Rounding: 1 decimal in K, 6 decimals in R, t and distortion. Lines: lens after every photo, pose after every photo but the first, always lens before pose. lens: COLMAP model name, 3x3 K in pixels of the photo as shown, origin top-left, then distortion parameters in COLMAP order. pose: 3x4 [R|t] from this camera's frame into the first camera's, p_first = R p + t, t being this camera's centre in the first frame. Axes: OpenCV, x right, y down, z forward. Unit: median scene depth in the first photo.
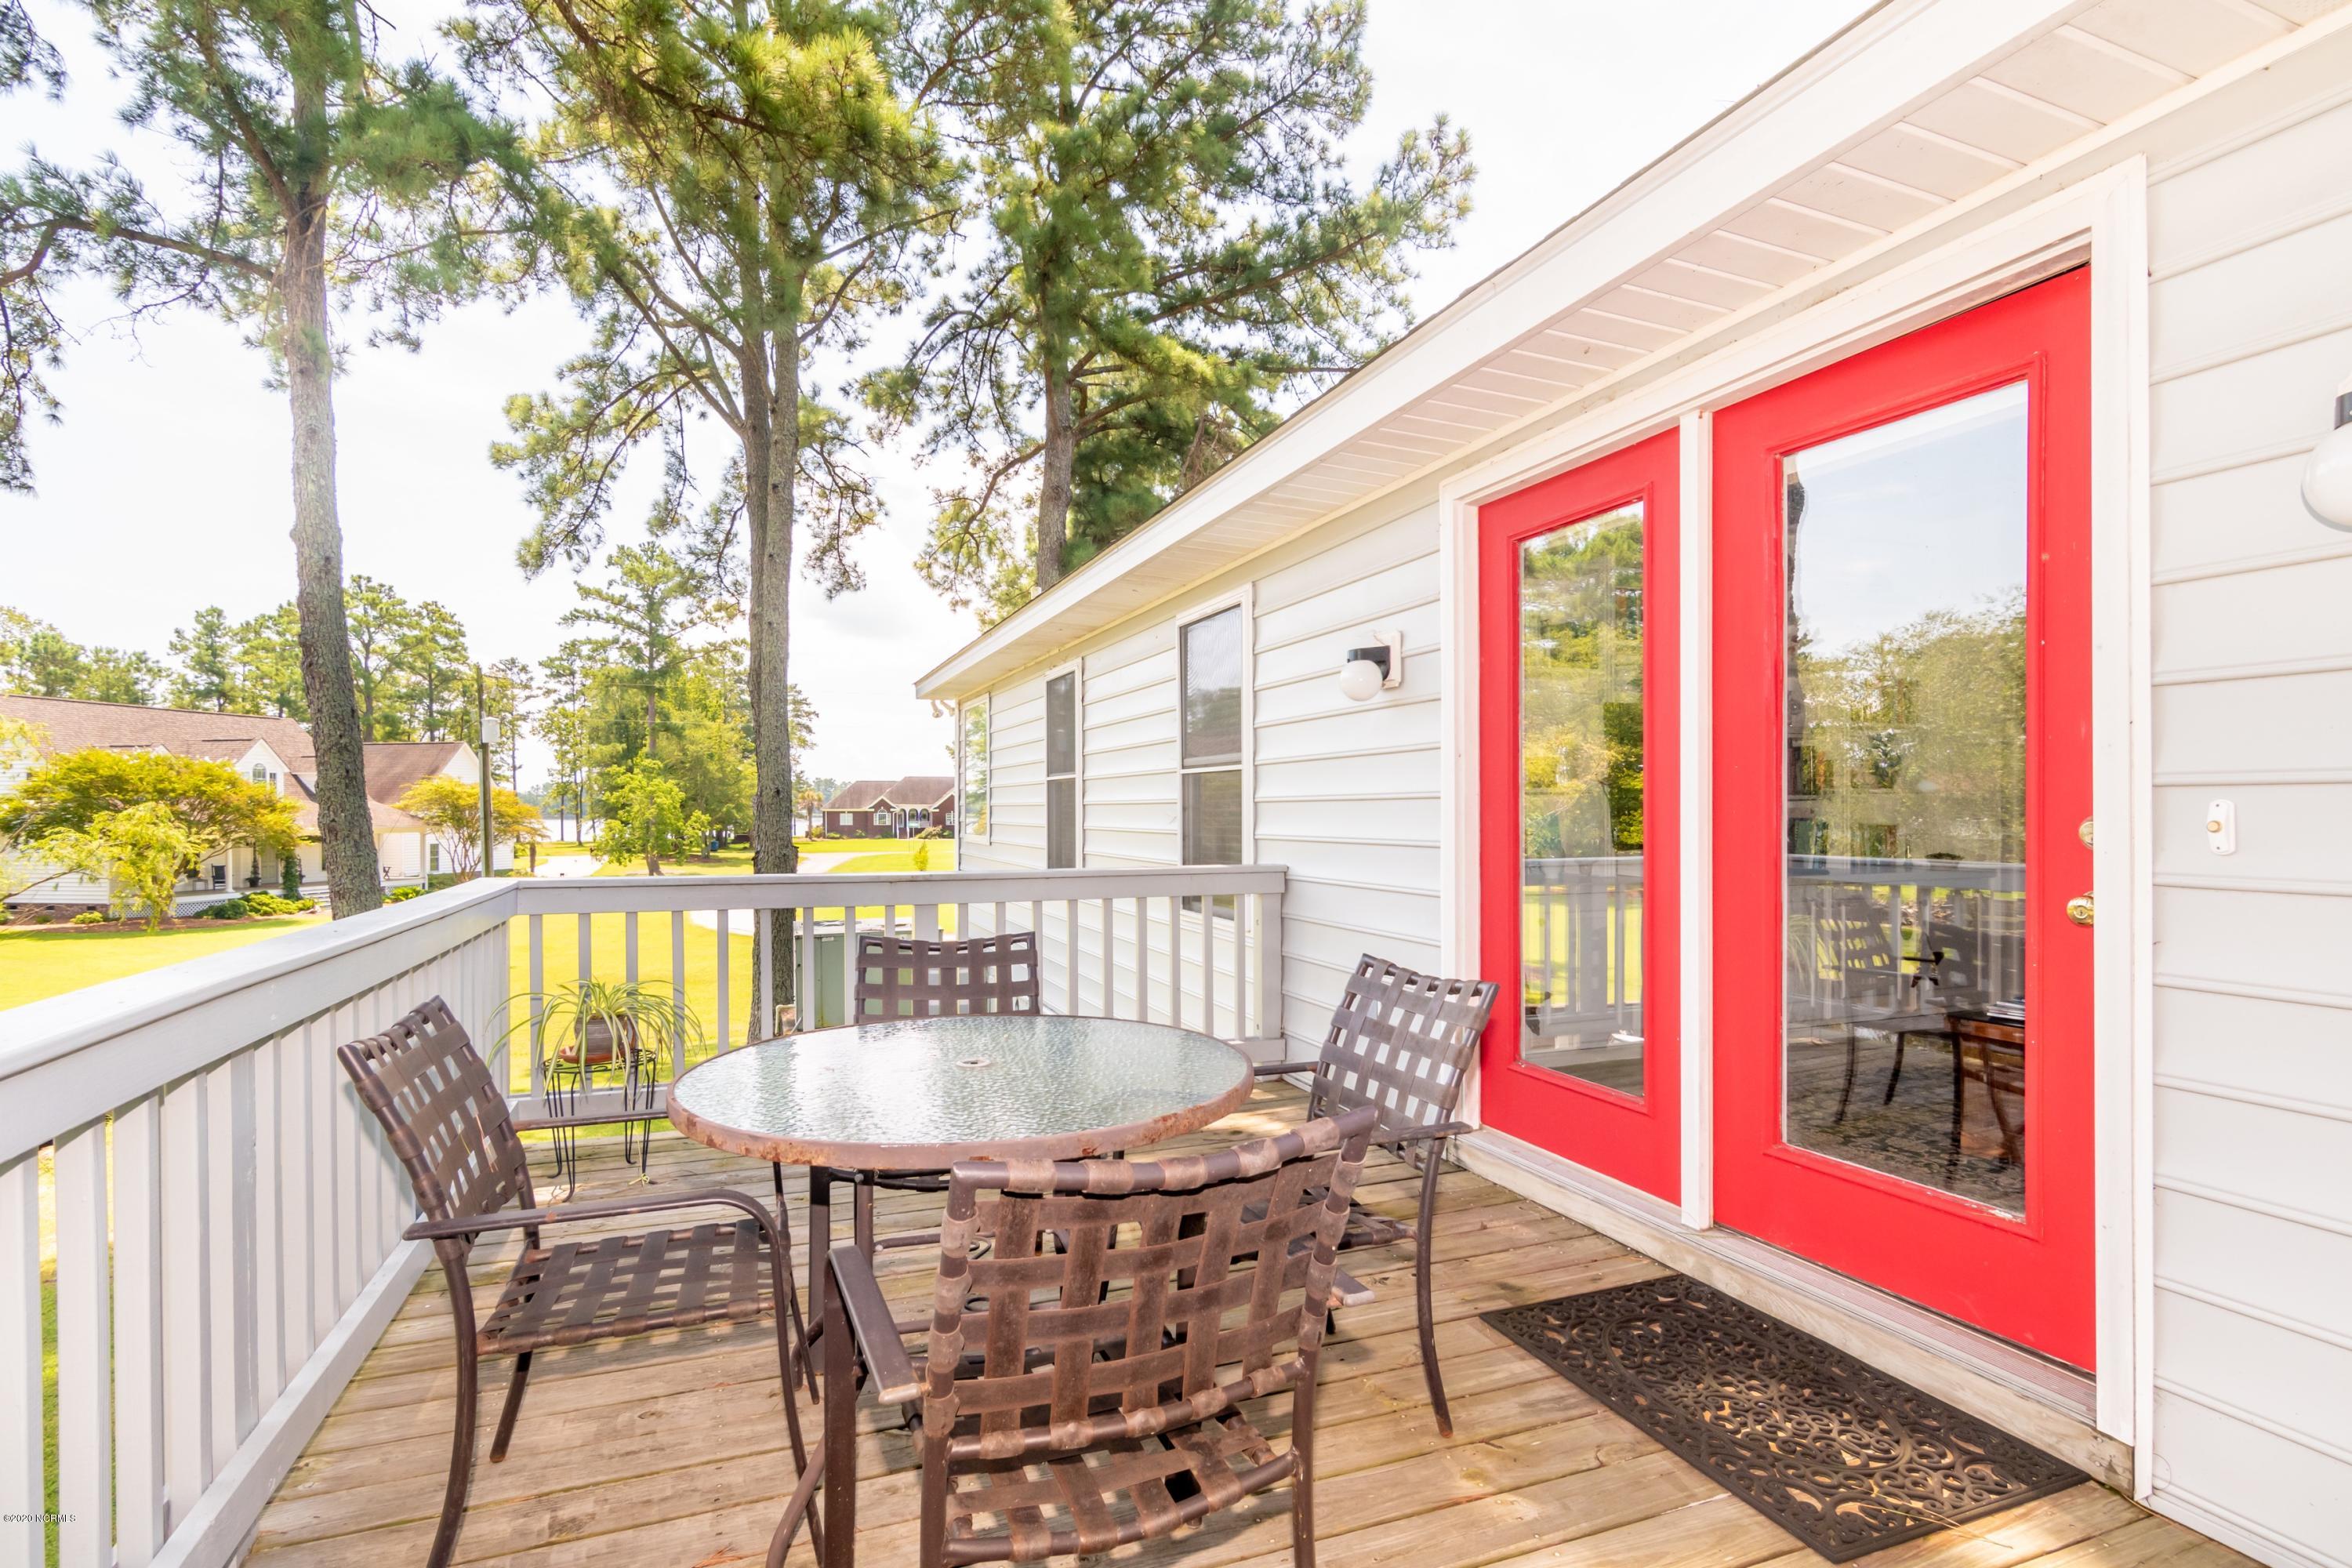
lens RADIAL K [[1143.5, 0, 1176.0], [0, 1143.5, 784.0], [0, 0, 1]] dist [0.000636, 0.000963]
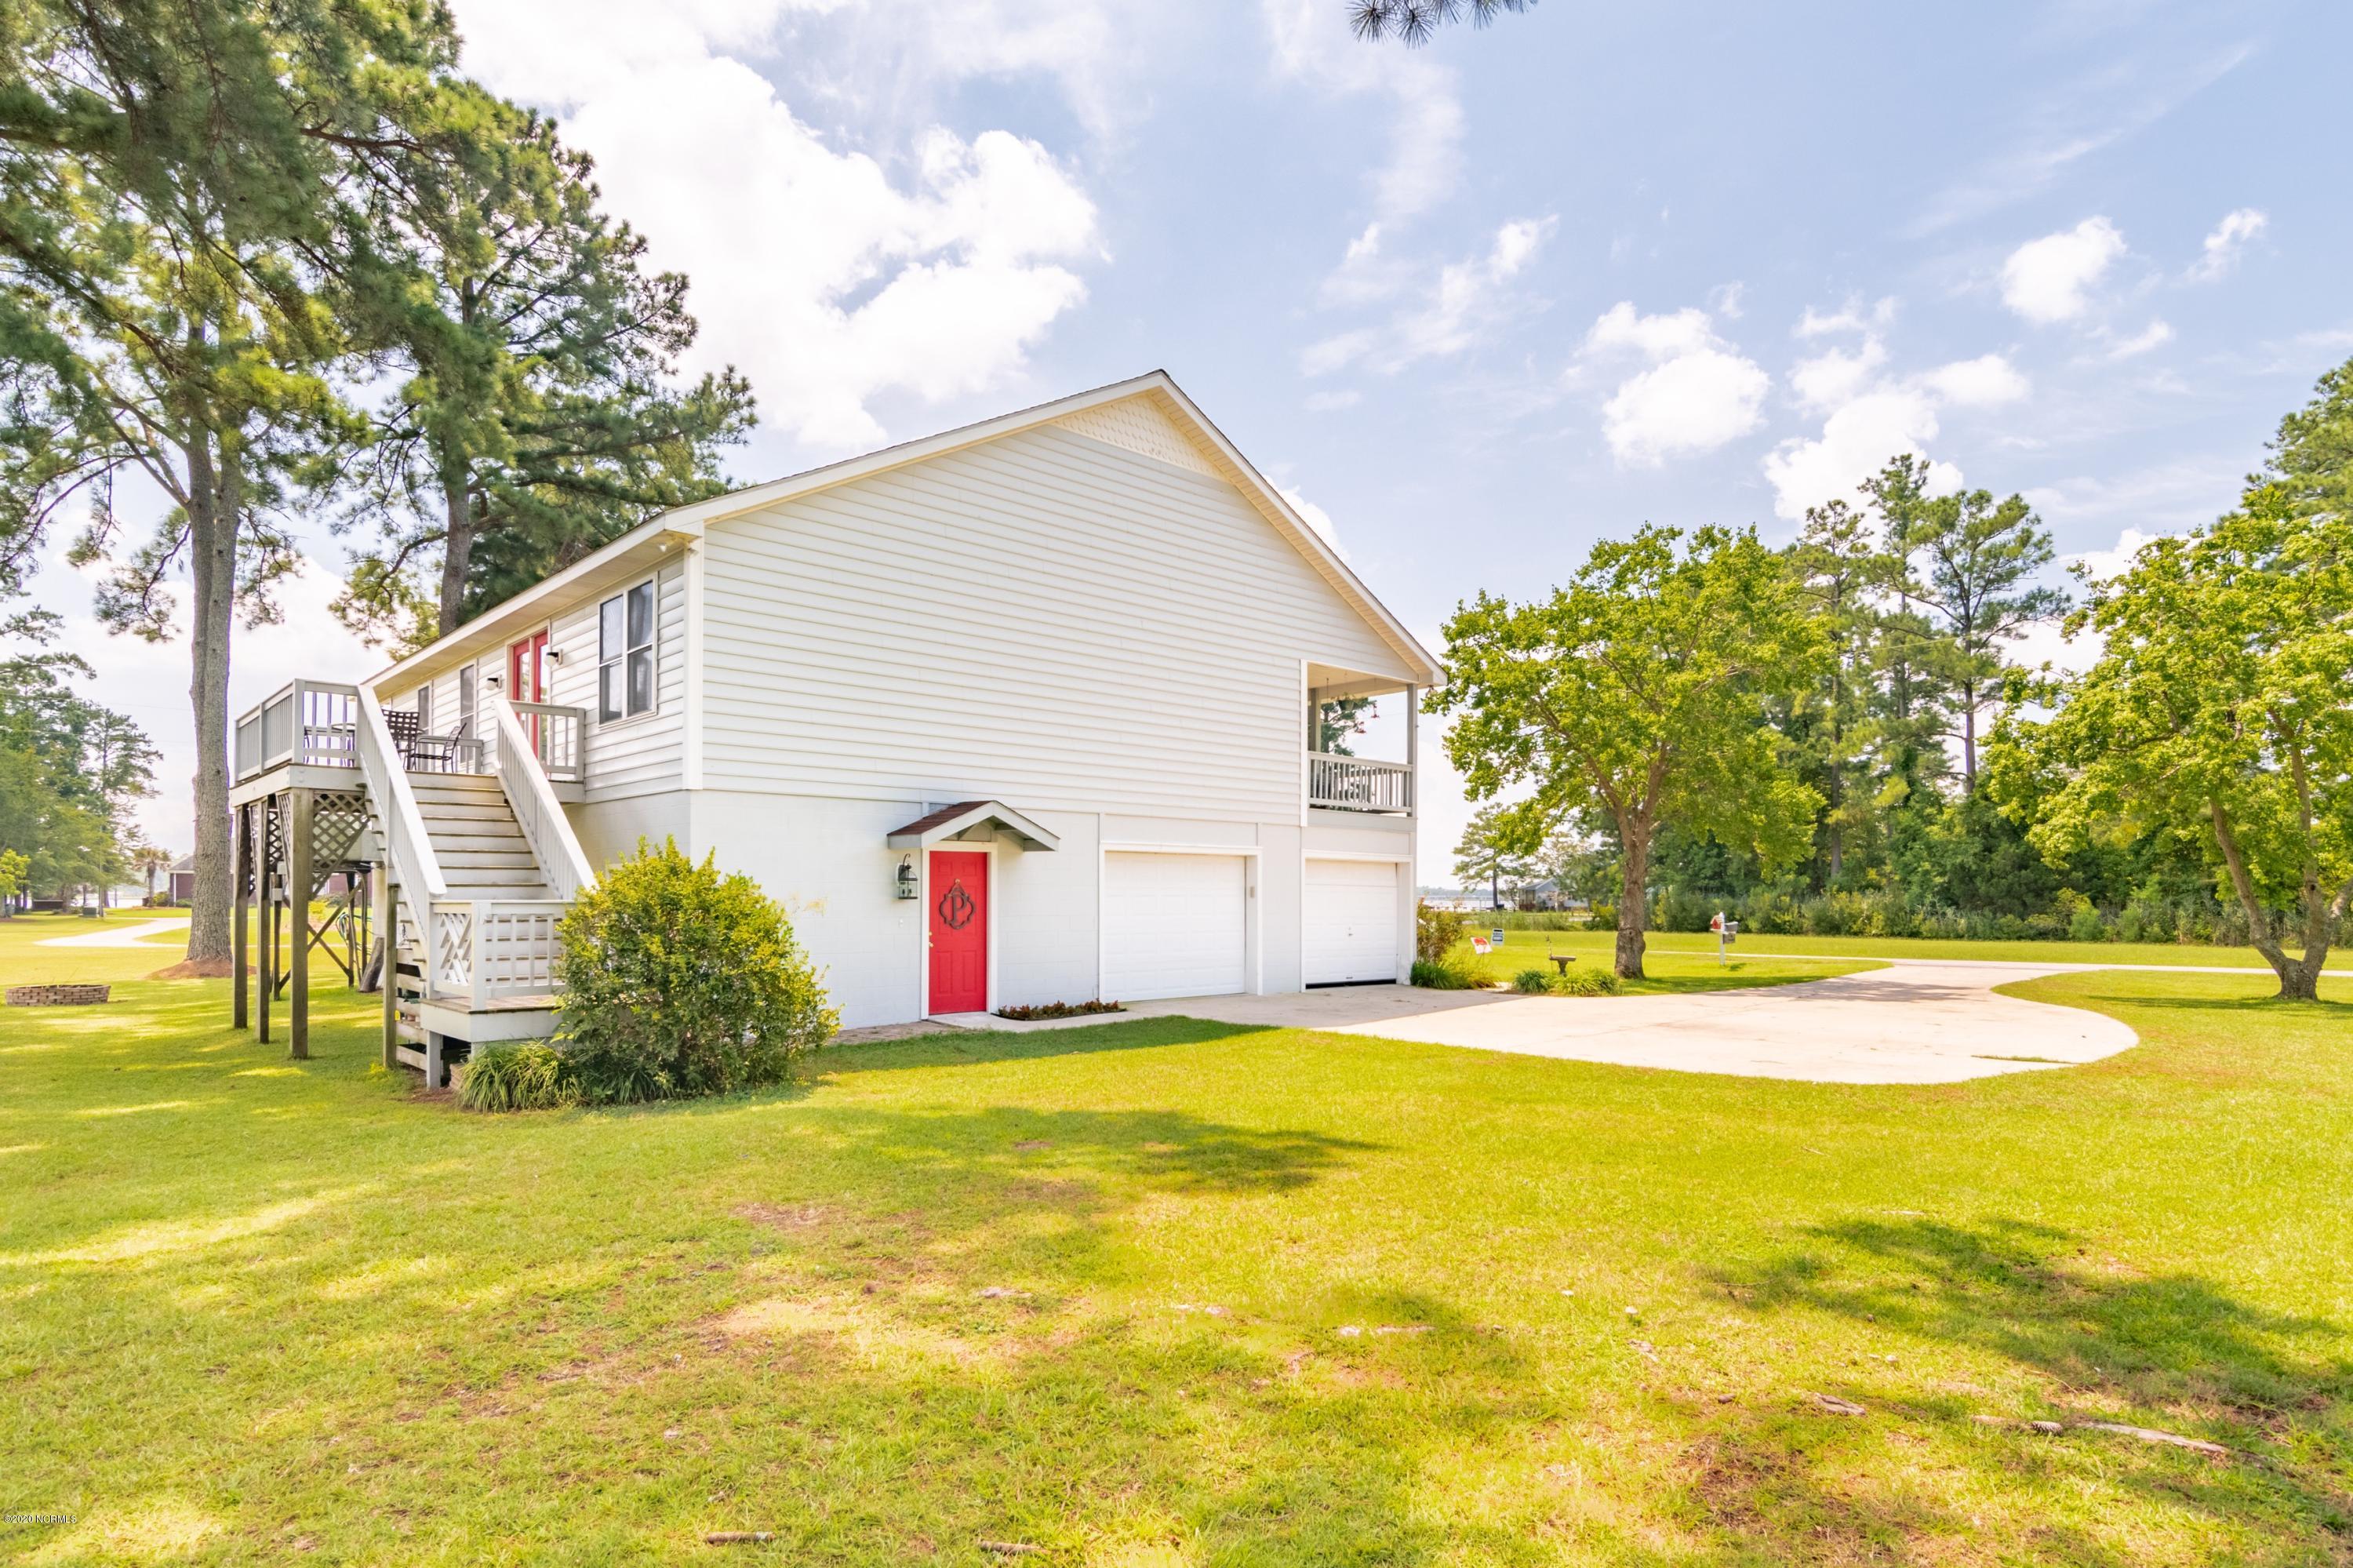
lens RADIAL K [[1213.3, 0, 1182.7], [0, 1213.3, 847.5], [0, 0, 1]] dist [0.000923, -0.015634]
pose [[0.919876, 0.014668, 0.391936, 0.118380], [-0.011486, 0.999879, -0.010460, 0.075248], [-0.392042, 0.005120, 0.919933, -0.601320]]
